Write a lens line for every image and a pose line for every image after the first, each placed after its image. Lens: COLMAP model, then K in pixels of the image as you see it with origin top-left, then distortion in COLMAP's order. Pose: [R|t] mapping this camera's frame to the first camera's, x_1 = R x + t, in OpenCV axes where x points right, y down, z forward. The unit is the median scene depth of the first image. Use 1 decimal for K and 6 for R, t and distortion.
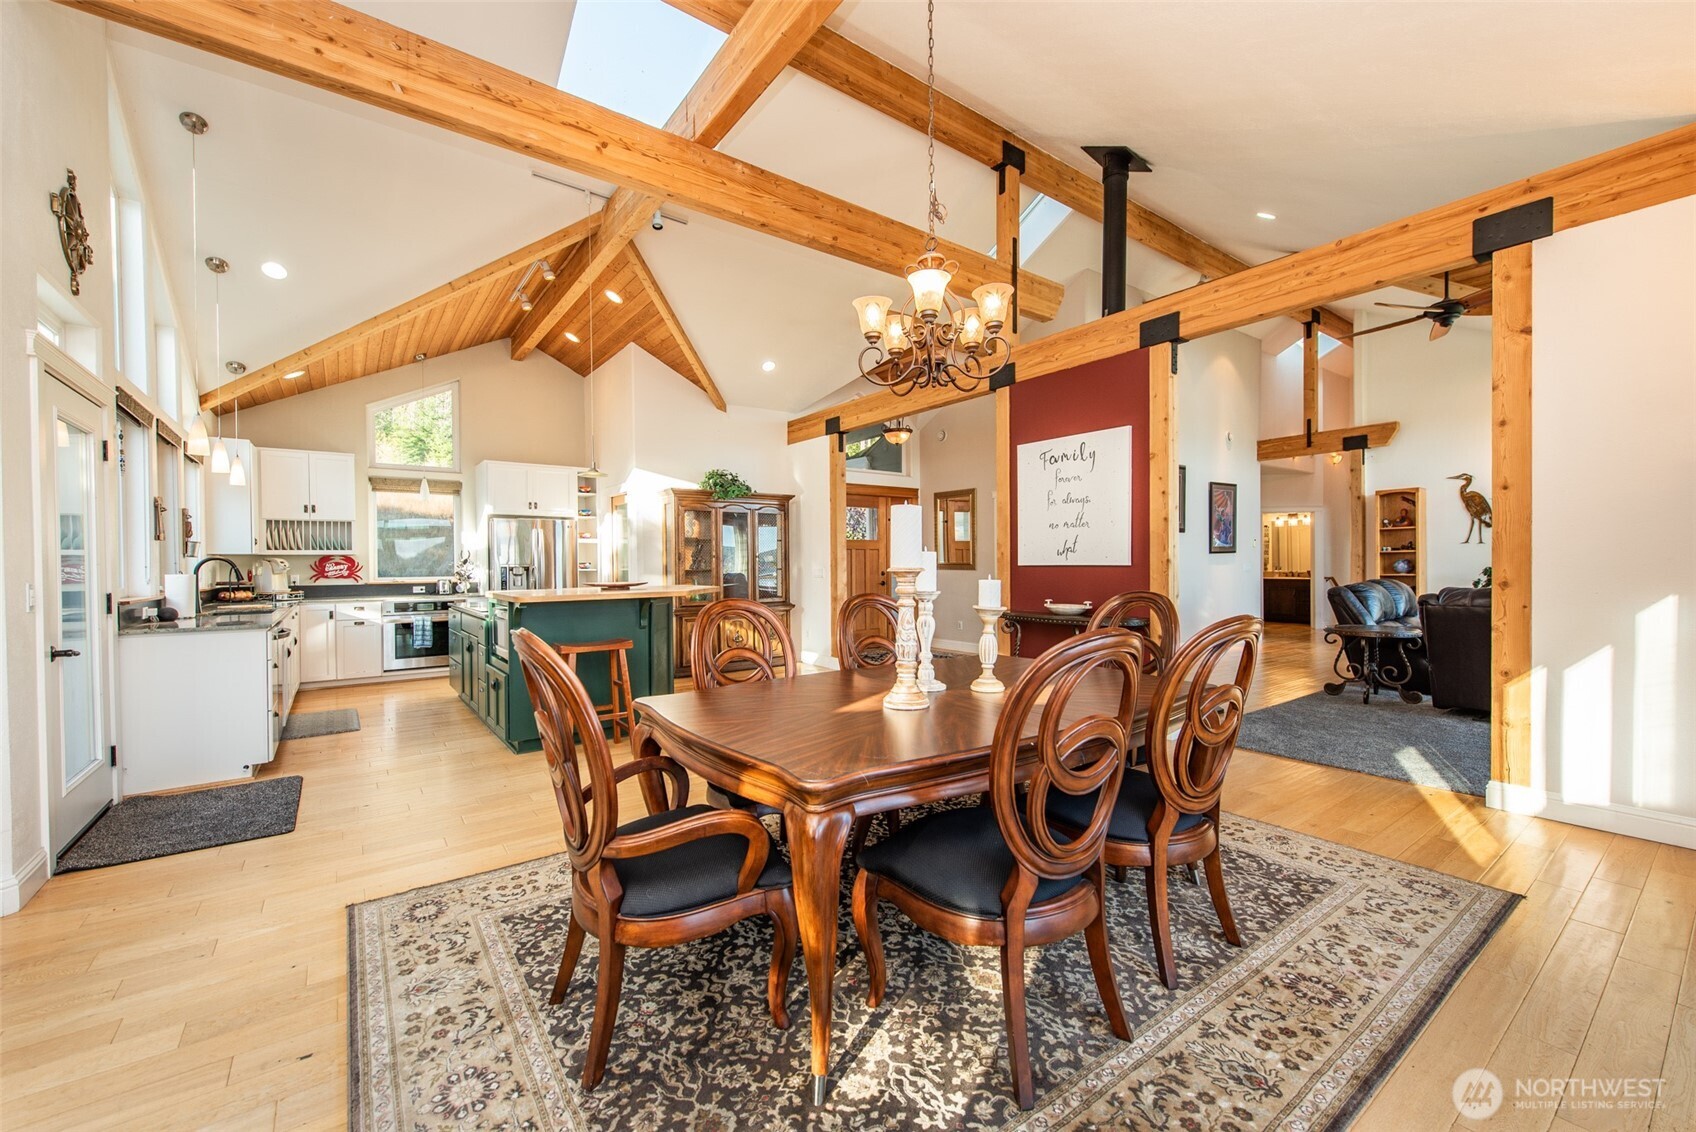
lens RADIAL K [[701.7, 0, 860.7], [0, 701.7, 570.3], [0, 0, 1]] dist [0.006617, -0.001432]
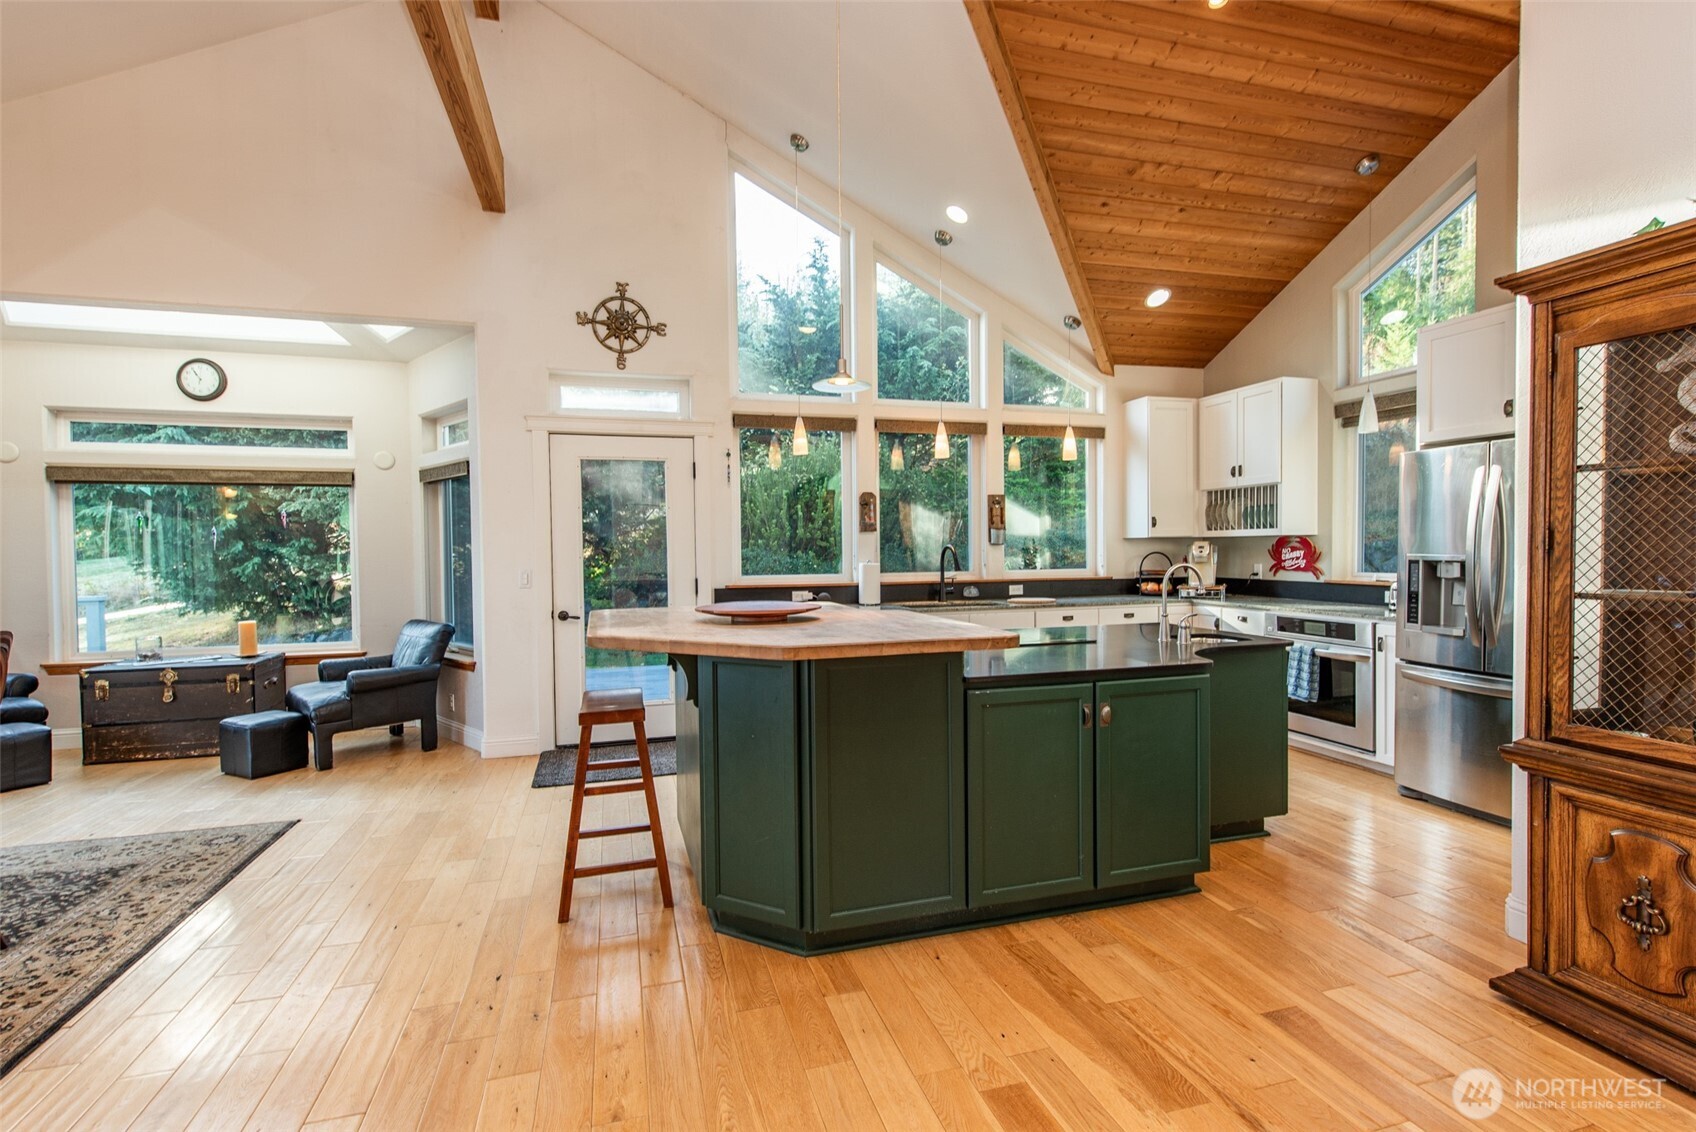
lens RADIAL K [[809.9, 0, 837.7], [0, 809.9, 561.8], [0, 0, 1]] dist [0.010610, 0.000395]
pose [[-0.357713, 0.028690, -0.933391, 0.117474], [0.001342, 0.999543, 0.030209, -0.020650], [0.933831, 0.009553, -0.357588, 0.868523]]
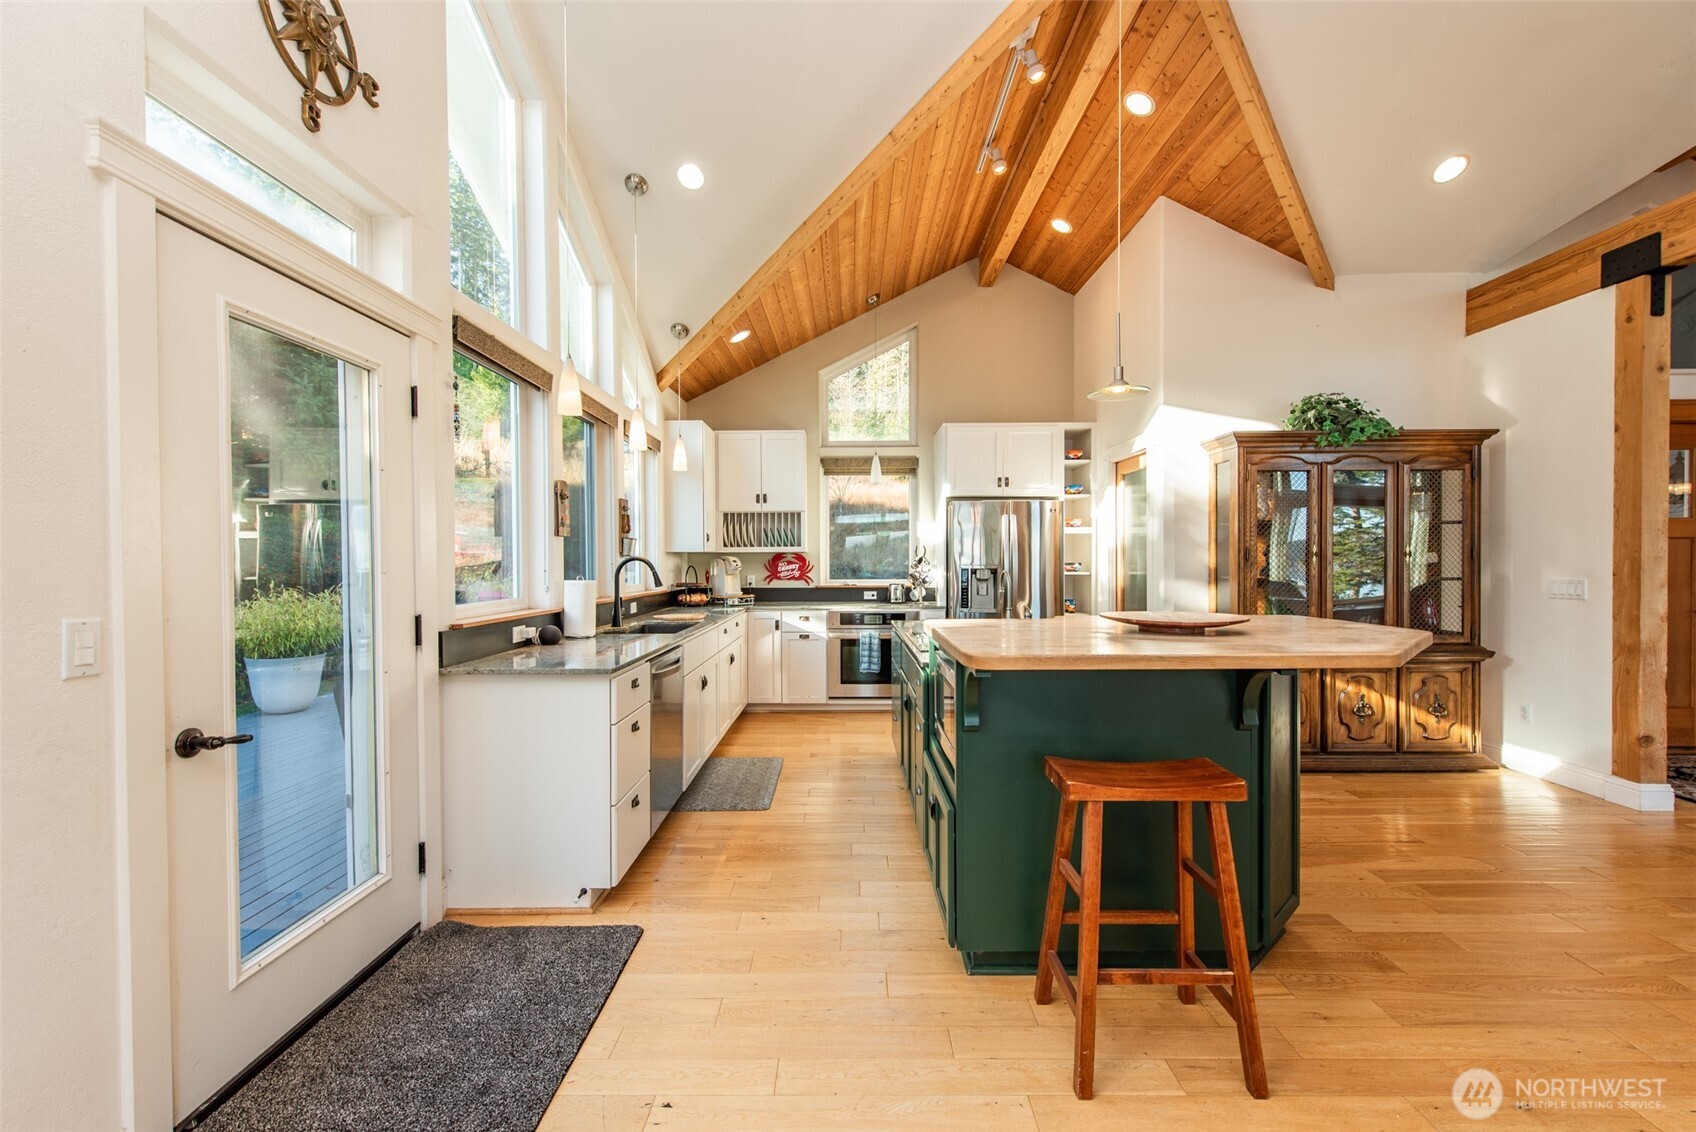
lens RADIAL K [[729.4, 0, 843.6], [0, 729.4, 572.1], [0, 0, 1]] dist [0.010495, 0.000067]
pose [[0.797281, 0.014944, -0.603424, -0.158586], [-0.008838, 0.999875, 0.013086, -0.009932], [0.603544, -0.005100, 0.797313, 0.335223]]
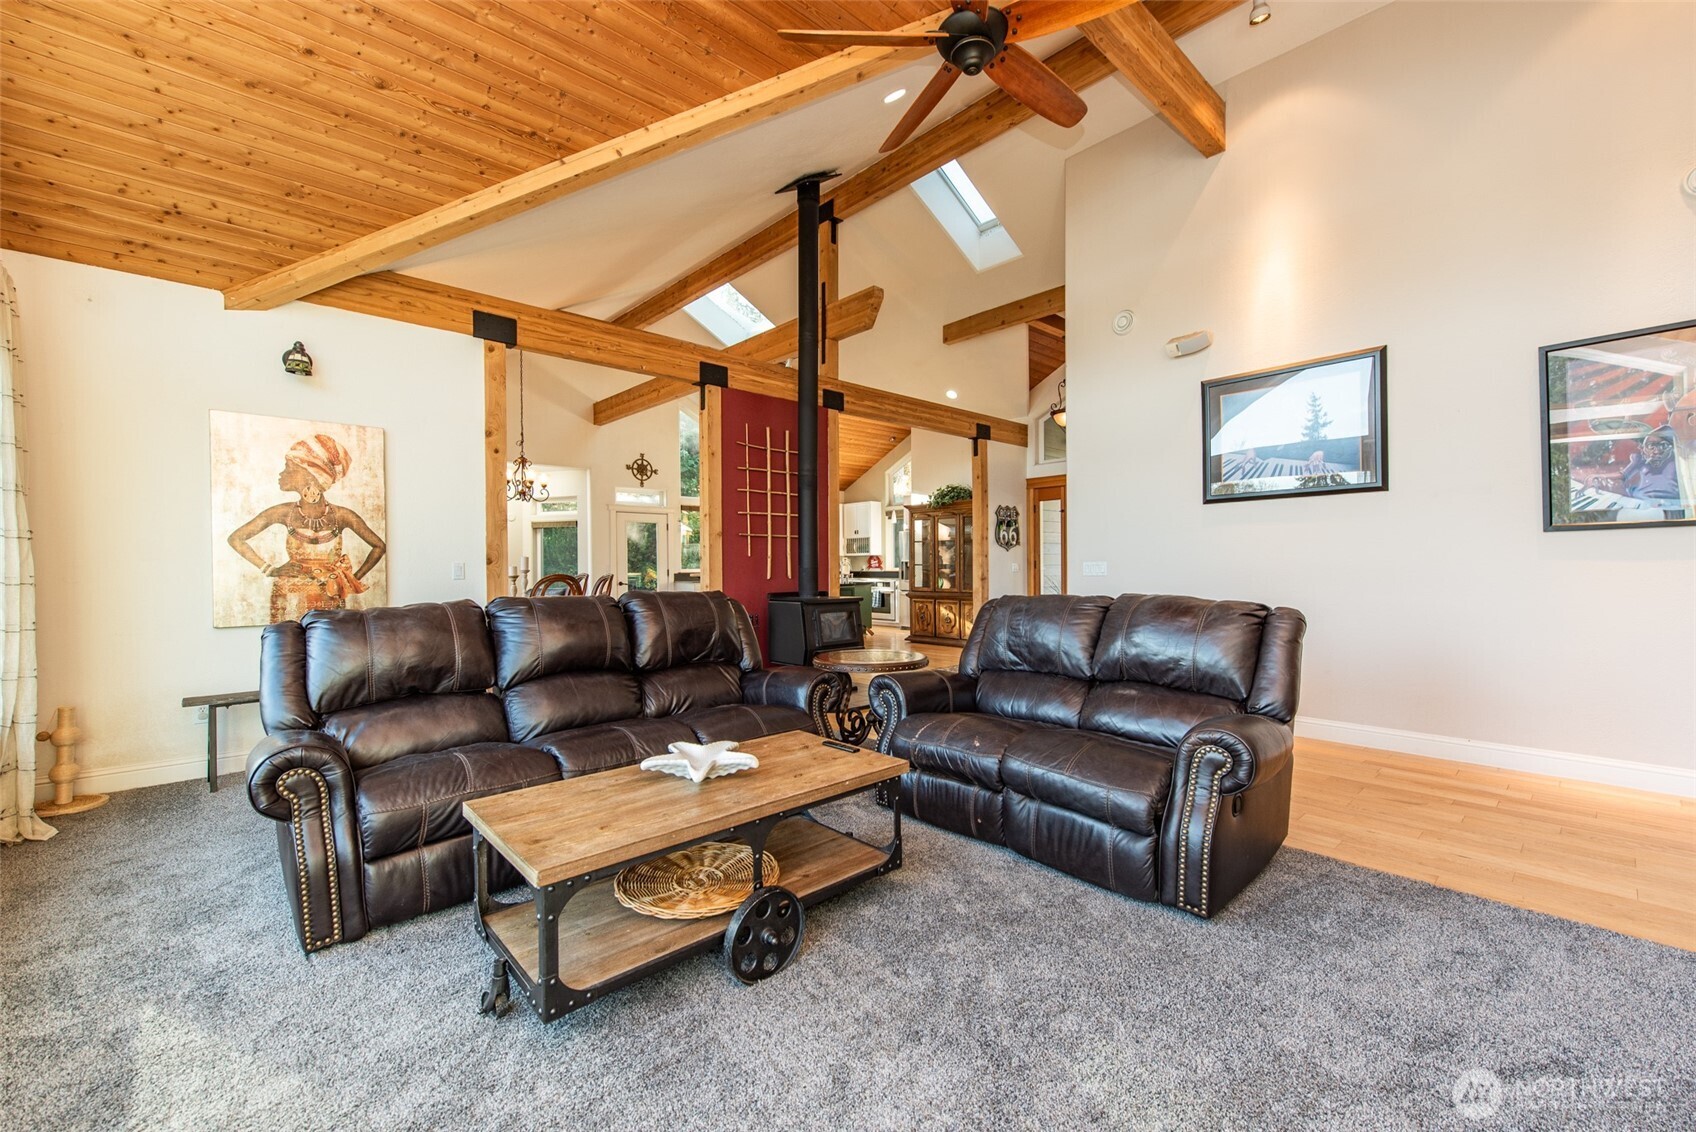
lens RADIAL K [[701.7, 0, 850.7], [0, 701.7, 566.1], [0, 0, 1]] dist [0.006617, -0.001432]
pose [[0.094849, 0.002789, -0.995488, 1.128345], [-0.005598, 0.999982, 0.002269, 0.002941], [0.995476, 0.005358, 0.094862, 0.752605]]
